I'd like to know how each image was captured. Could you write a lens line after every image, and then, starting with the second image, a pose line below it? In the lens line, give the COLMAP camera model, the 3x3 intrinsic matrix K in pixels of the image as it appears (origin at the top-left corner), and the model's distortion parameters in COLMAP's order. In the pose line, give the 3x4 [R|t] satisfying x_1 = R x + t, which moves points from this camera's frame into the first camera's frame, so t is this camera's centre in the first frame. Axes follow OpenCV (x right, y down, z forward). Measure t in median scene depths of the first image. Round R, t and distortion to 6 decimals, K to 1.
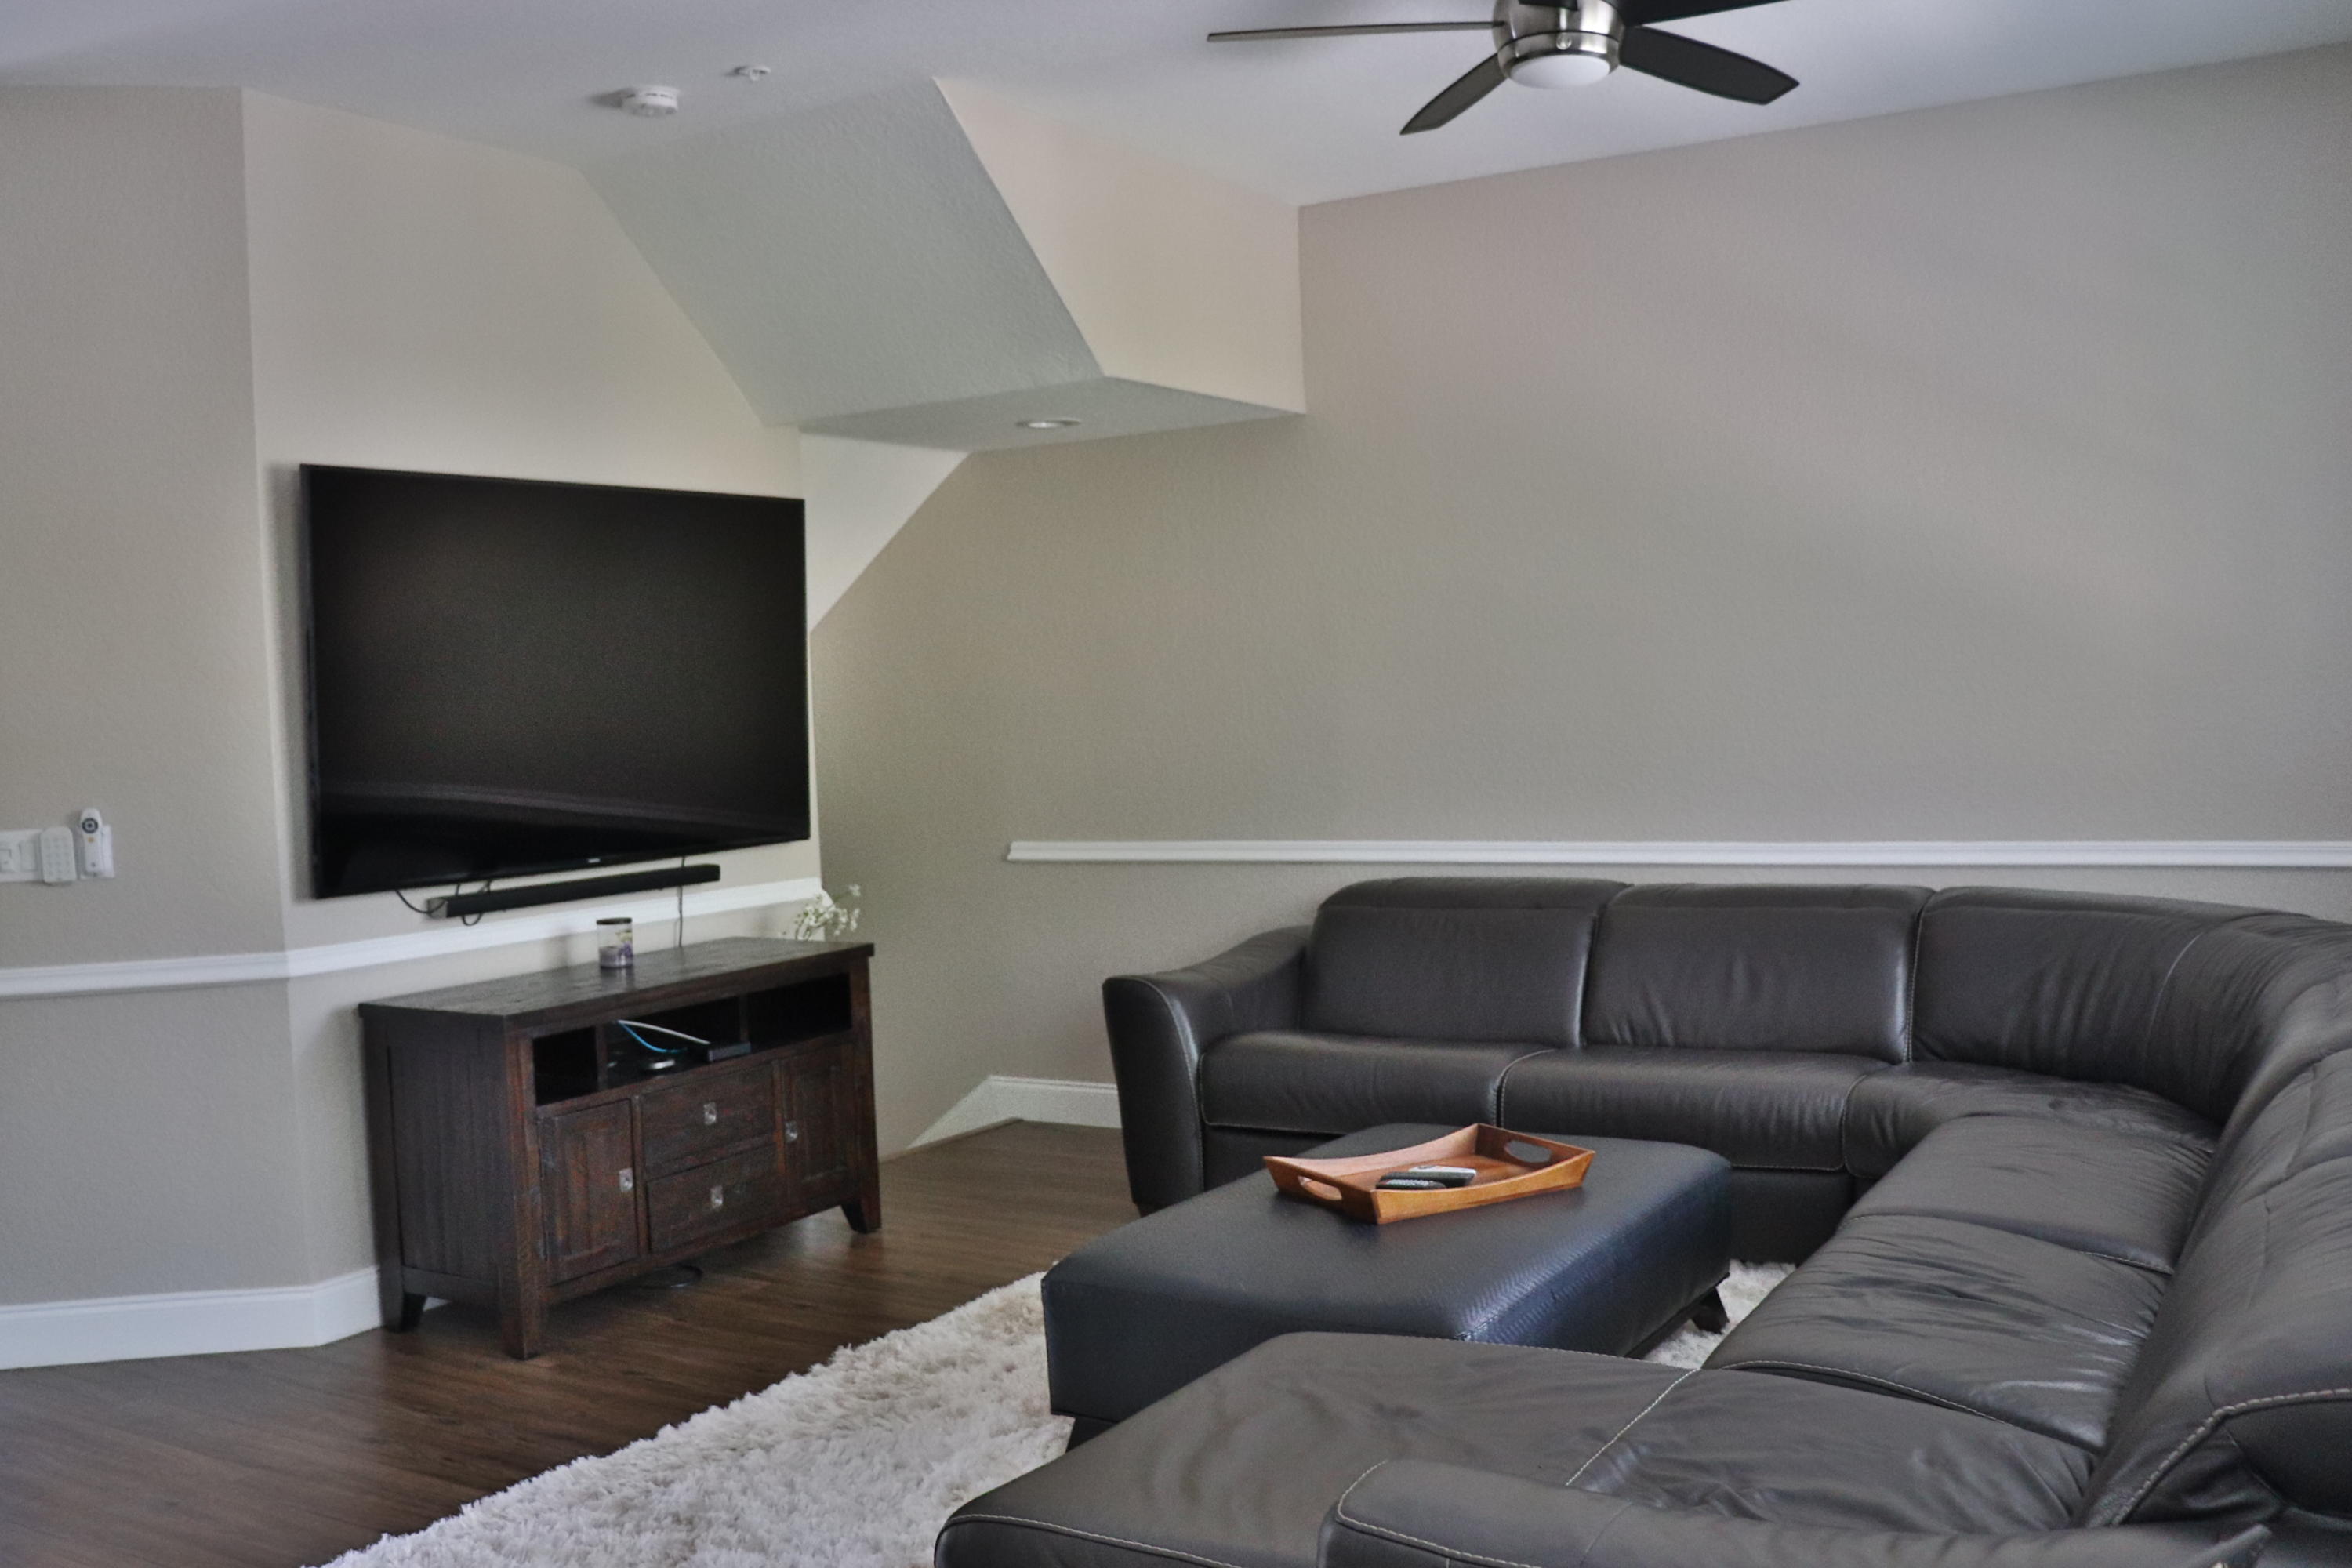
lens RADIAL K [[2184.4, 0, 1176.0], [0, 2184.4, 784.0], [0, 0, 1]] dist [-0.188976, 0.130747]
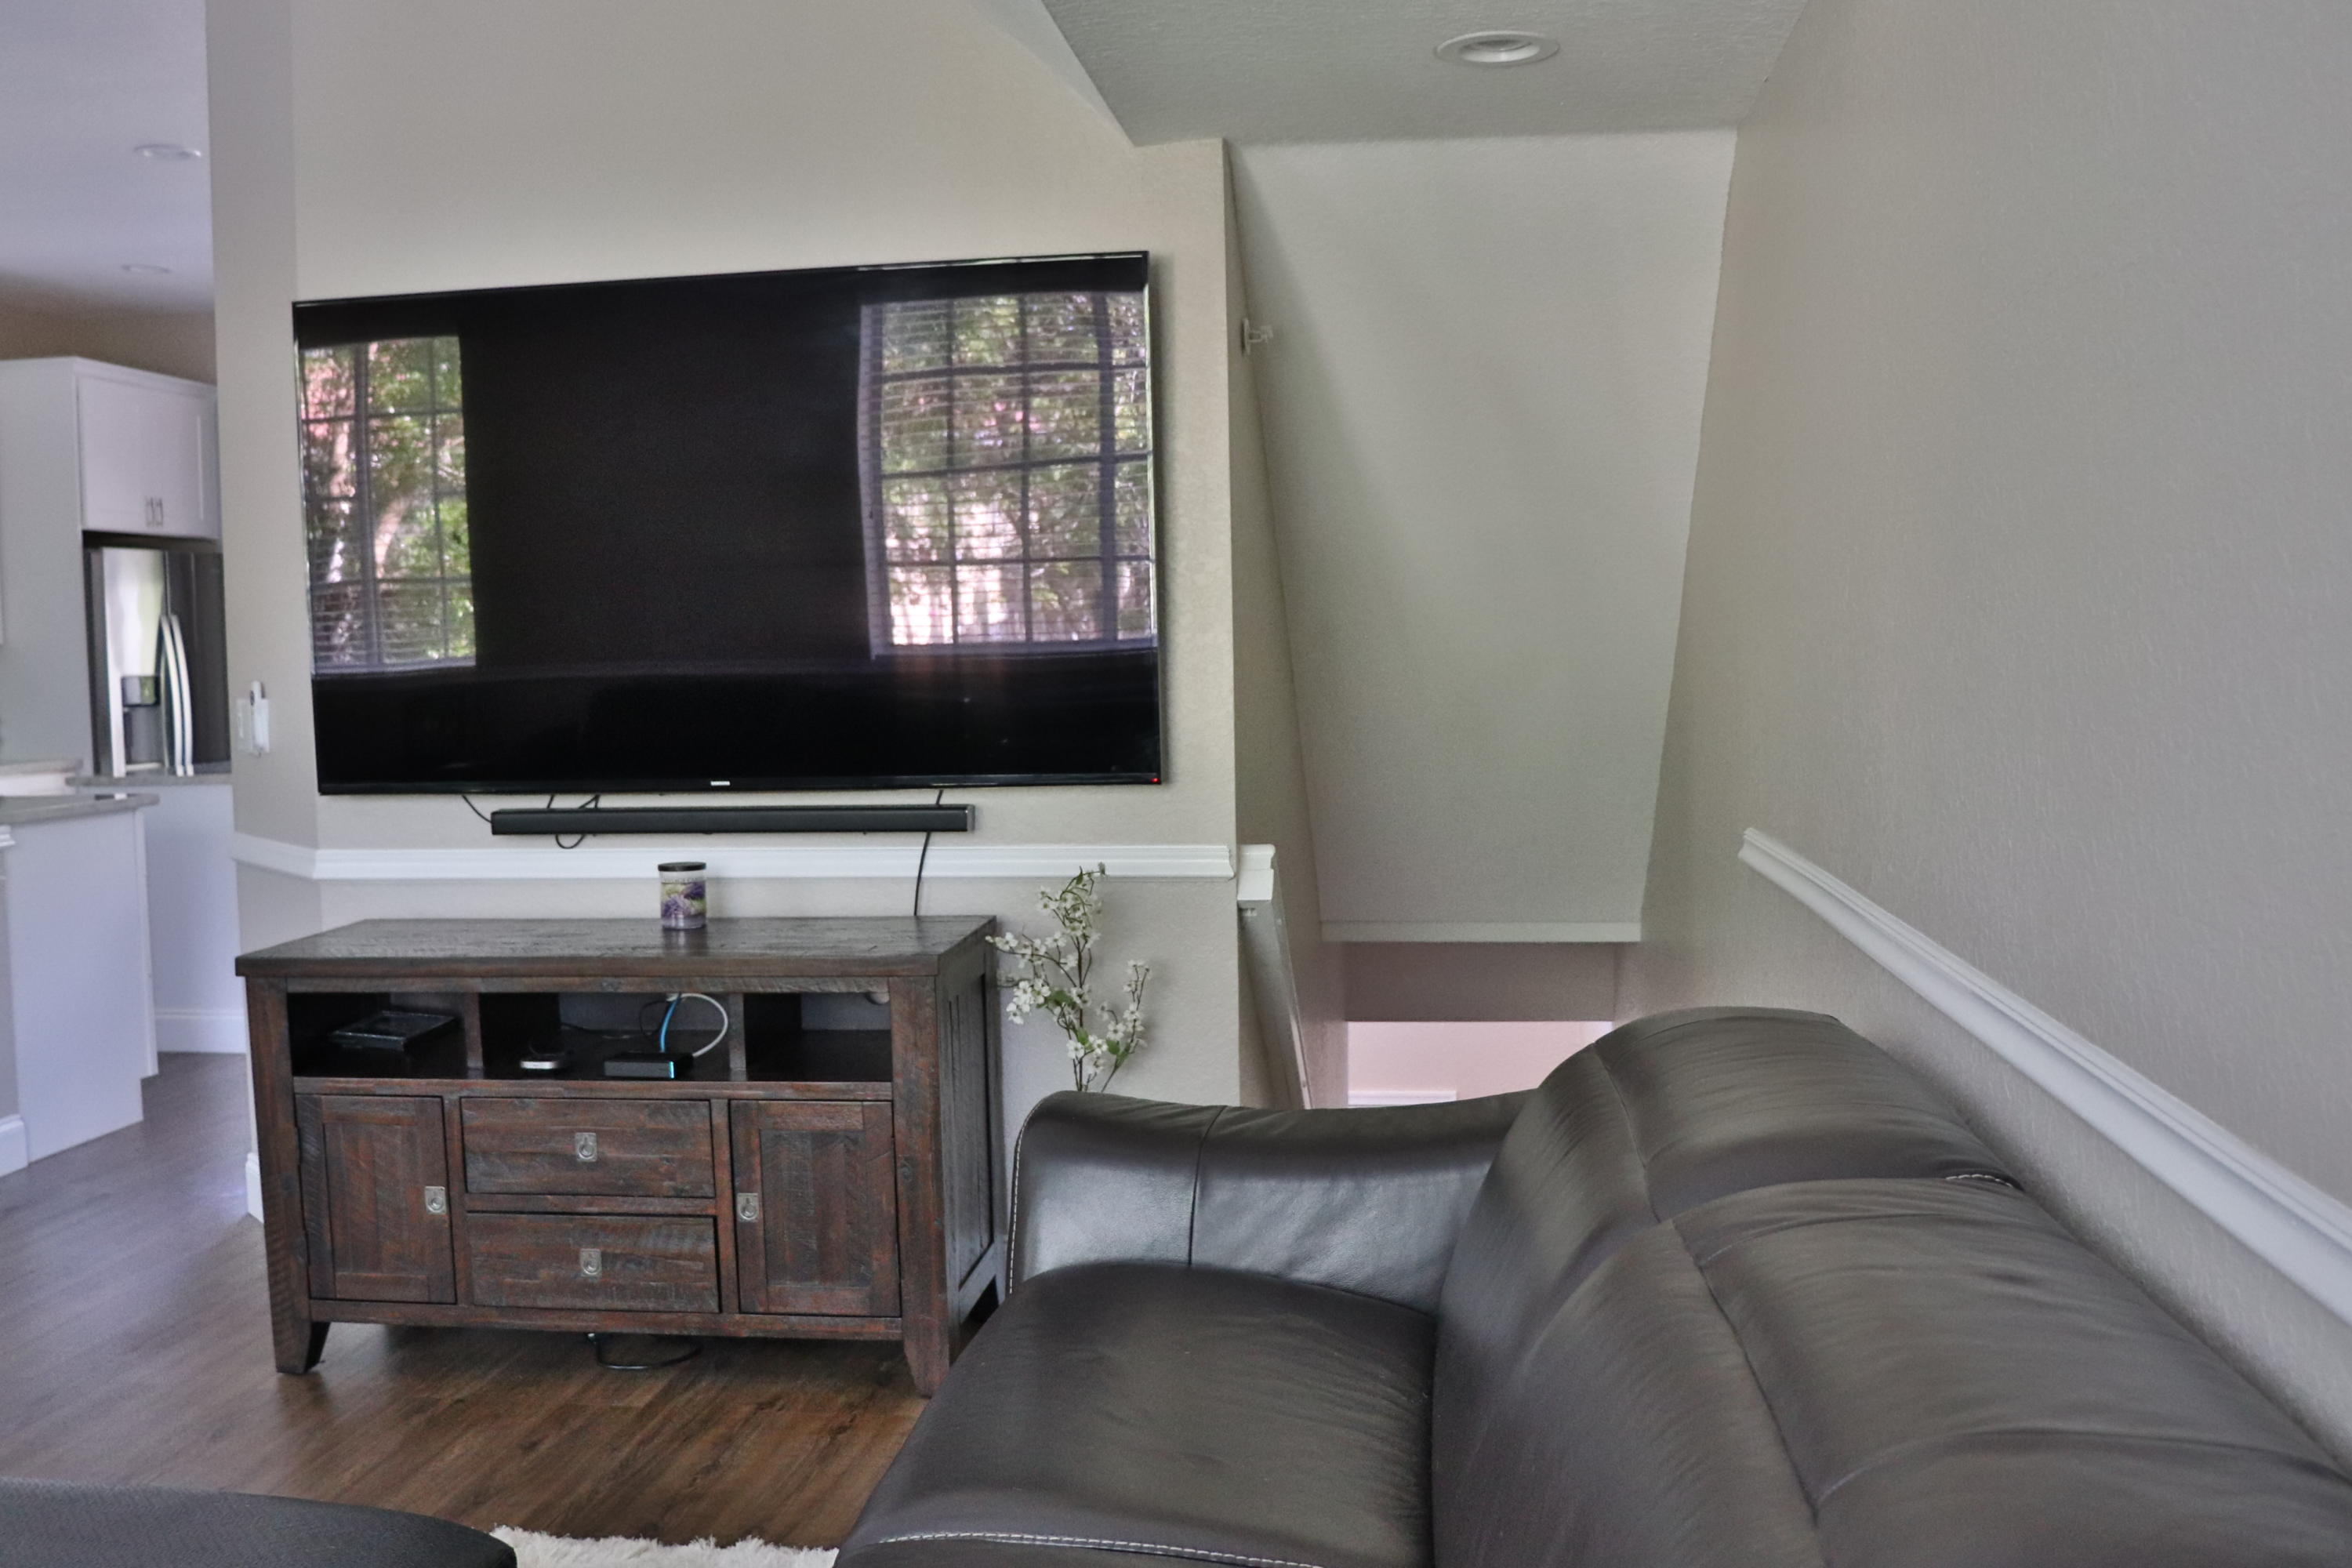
lens RADIAL K [[2184.4, 0, 1176.0], [0, 2184.4, 784.0], [0, 0, 1]] dist [-0.188976, 0.130747]
pose [[0.424334, 0.099748, -0.899995, 0.492282], [-0.036230, 0.994989, 0.093194, -0.041490], [0.904781, -0.006939, 0.425821, 0.858658]]
